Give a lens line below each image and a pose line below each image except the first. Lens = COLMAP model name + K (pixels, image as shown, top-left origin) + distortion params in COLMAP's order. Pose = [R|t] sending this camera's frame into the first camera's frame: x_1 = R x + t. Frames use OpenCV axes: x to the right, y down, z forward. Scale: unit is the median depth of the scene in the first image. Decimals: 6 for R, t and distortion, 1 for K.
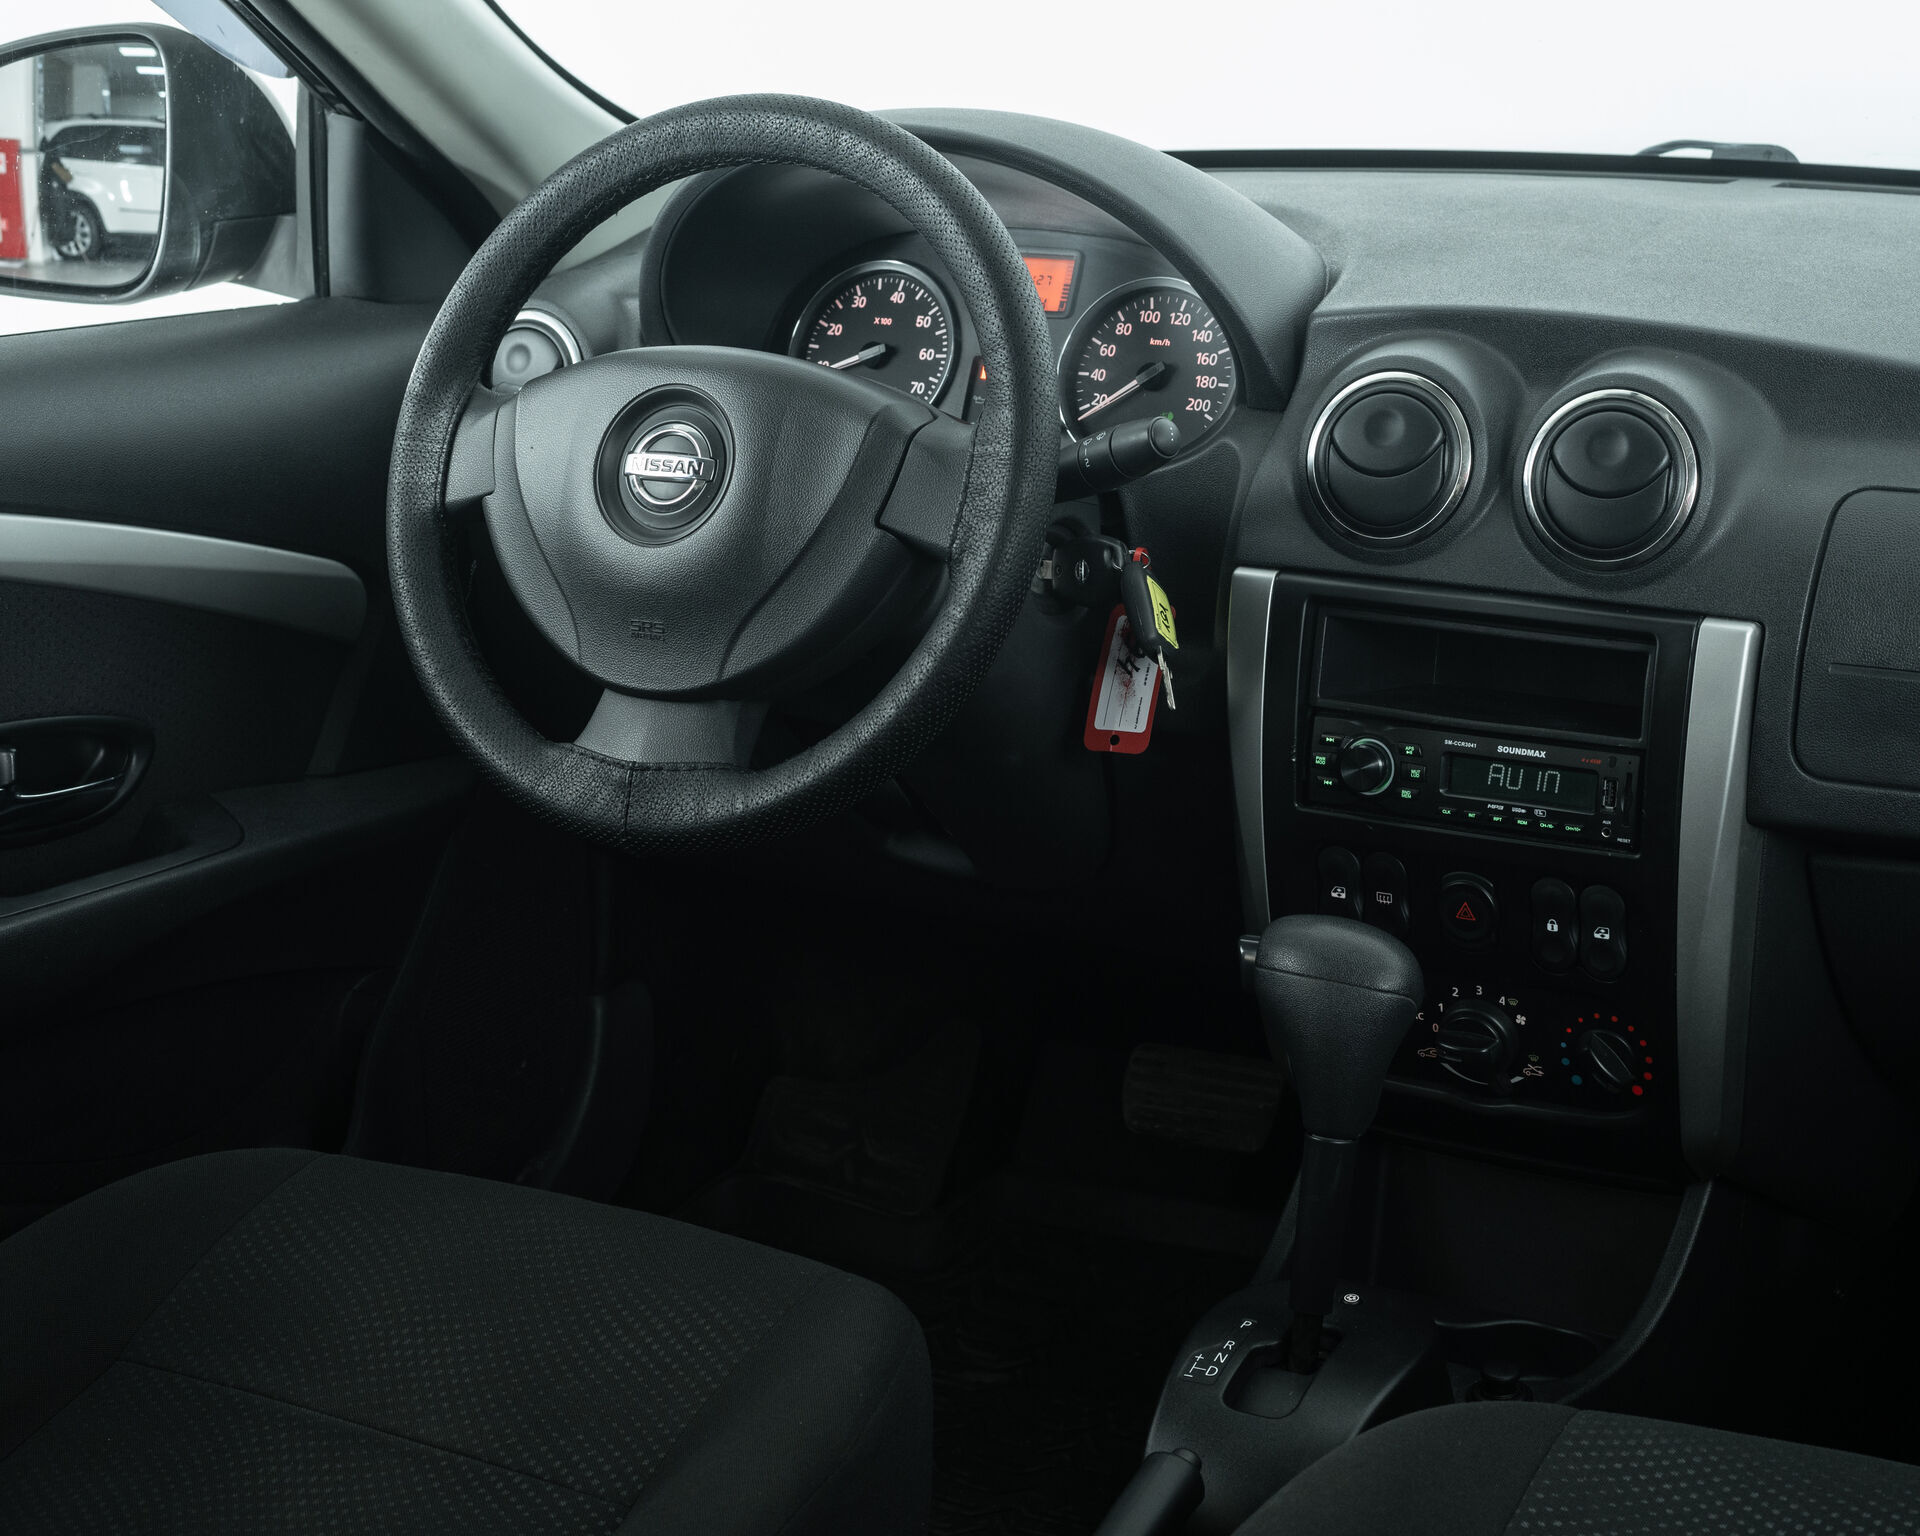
lens RADIAL K [[3553.2, 0, 1036.6], [0, 3553.2, 722.8], [0, 0, 1]] dist [-0.068836, 0.000000]
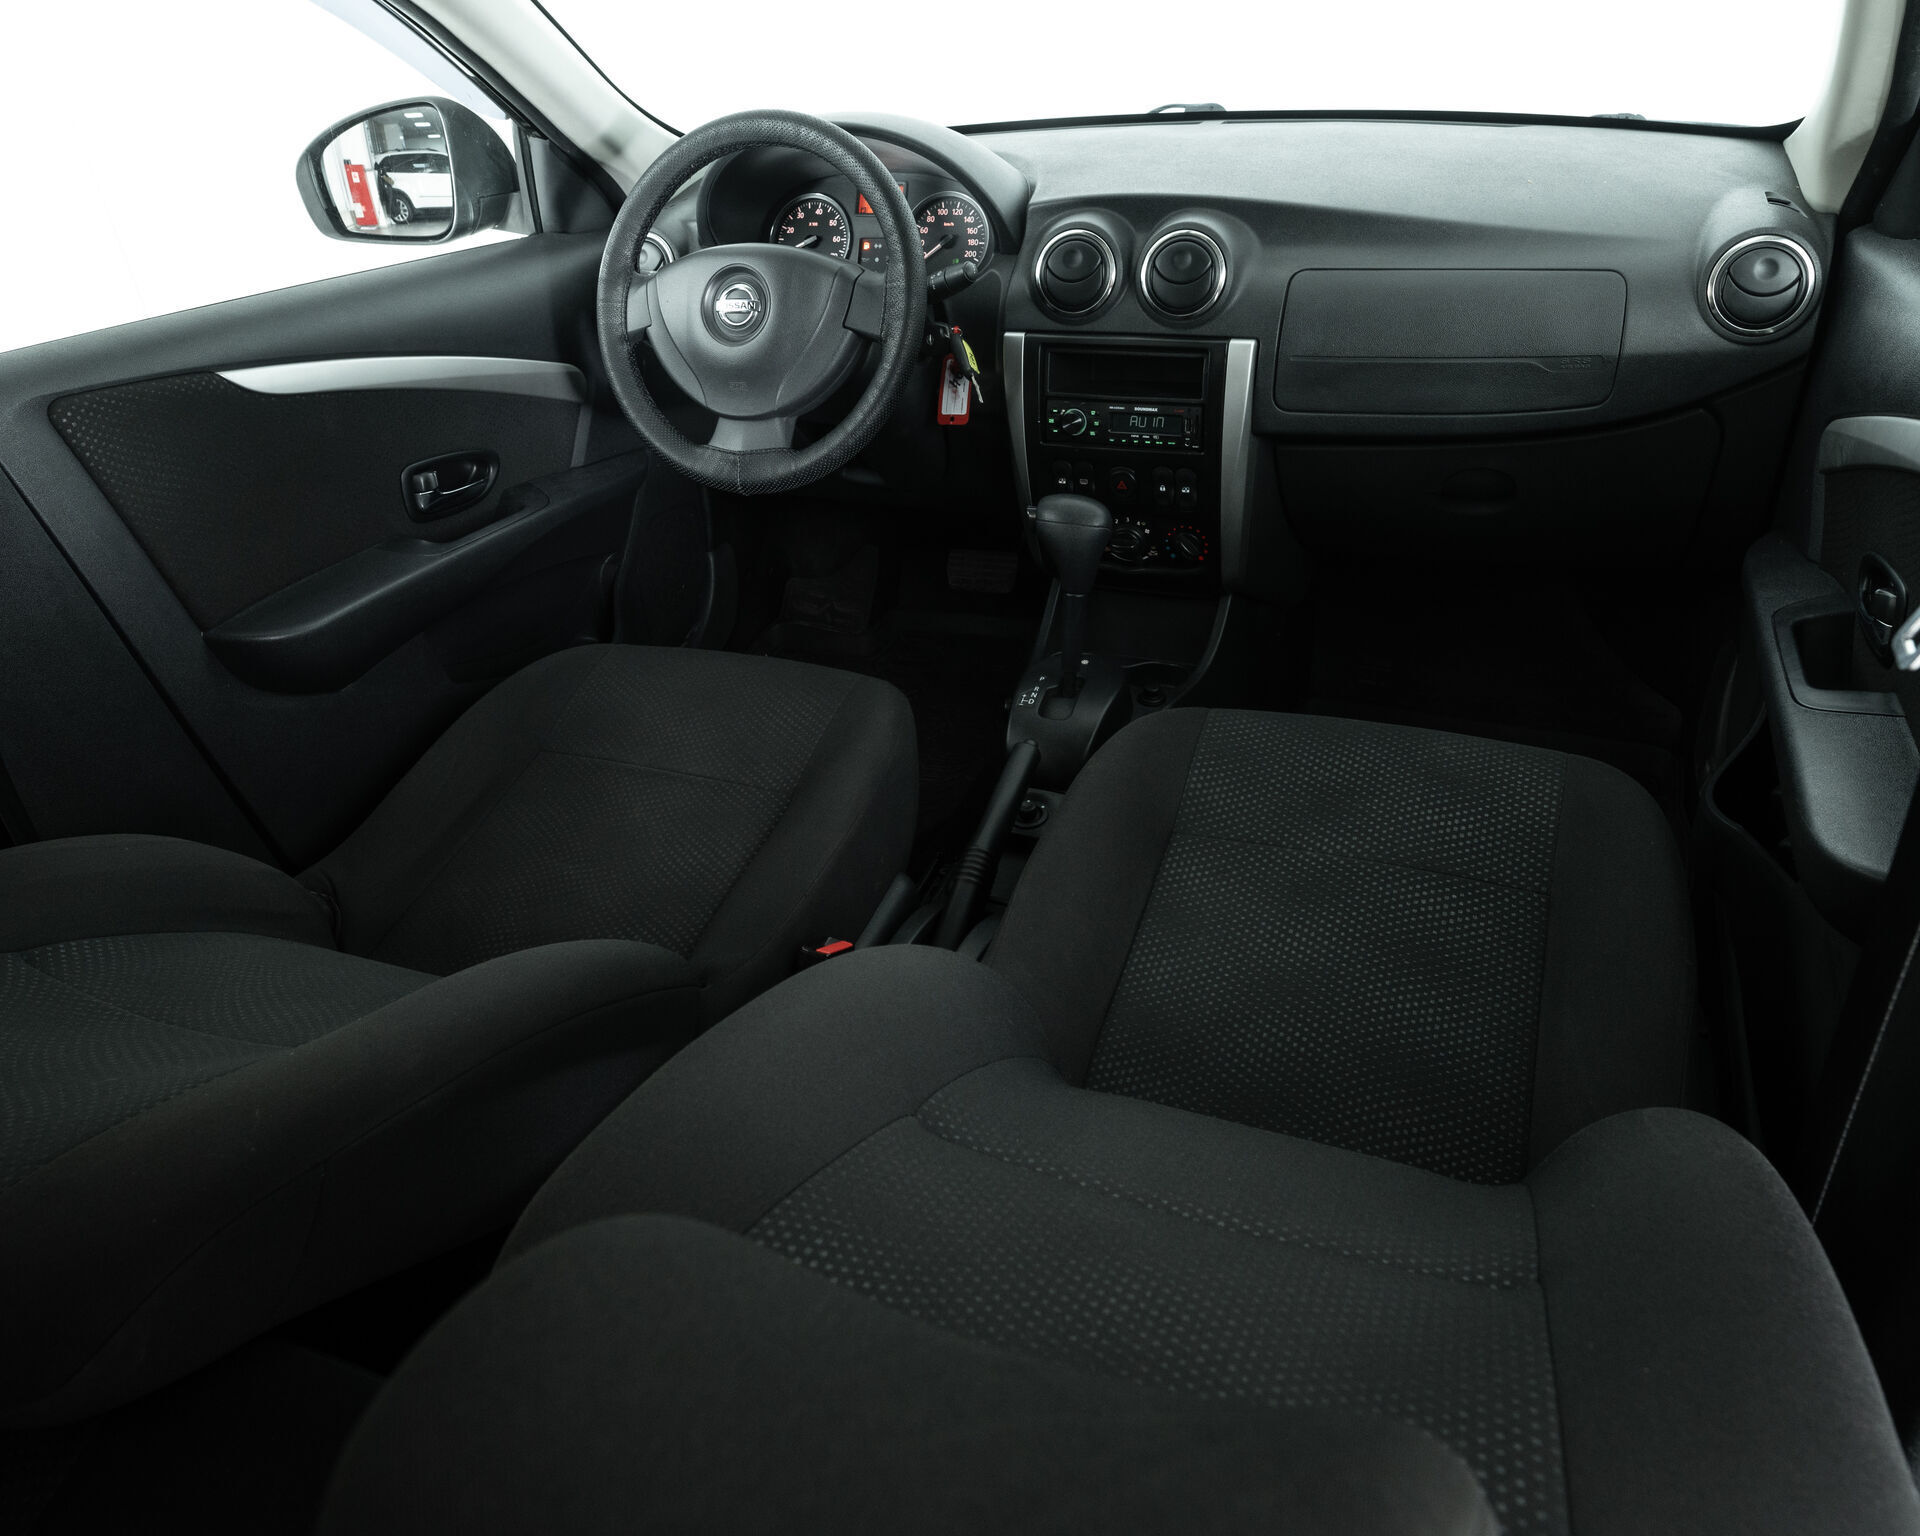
lens RADIAL K [[1396.3, 0, 964.0], [0, 1396.3, 766.0], [0, 0, 1]] dist [-0.002797, -0.011887]
pose [[0.990408, -0.111348, 0.081820, -0.067868], [0.086101, 0.960443, 0.264832, -0.017814], [-0.108072, -0.255247, 0.960817, 0.125237]]
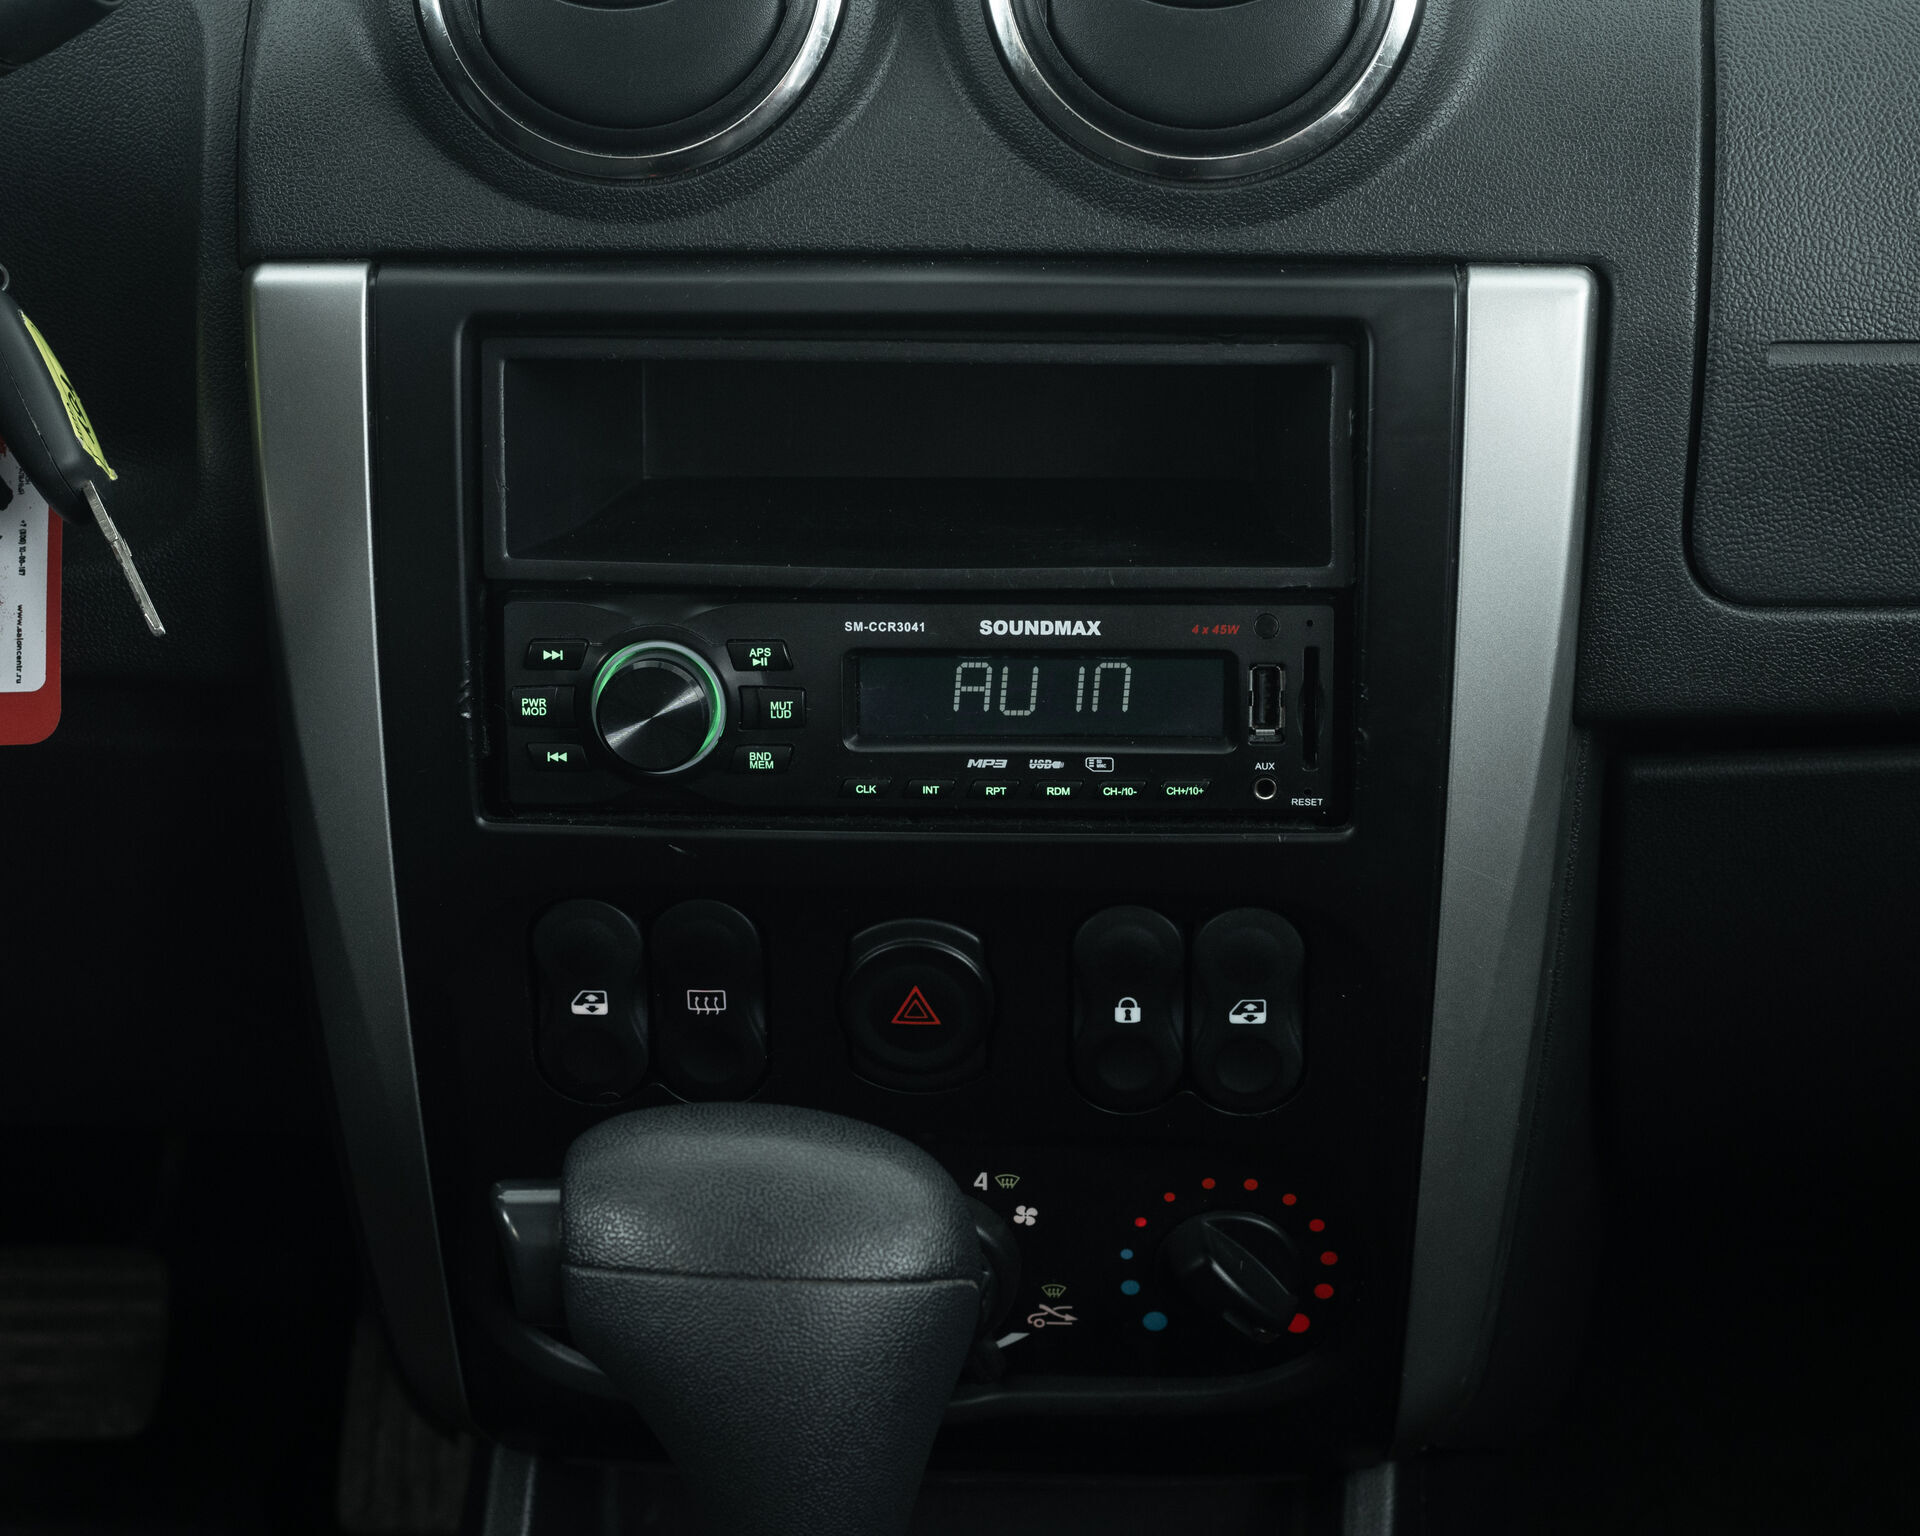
lens RADIAL K [[4268.6, 0, 963.8], [0, 4268.6, 776.0], [0, 0, 1]] dist [-0.170137, 0.000000]
pose [[0.892543, -0.158493, 0.422192, -0.087123], [0.115073, 0.985257, 0.126598, -0.038982], [-0.436033, -0.064411, 0.897623, 0.532938]]
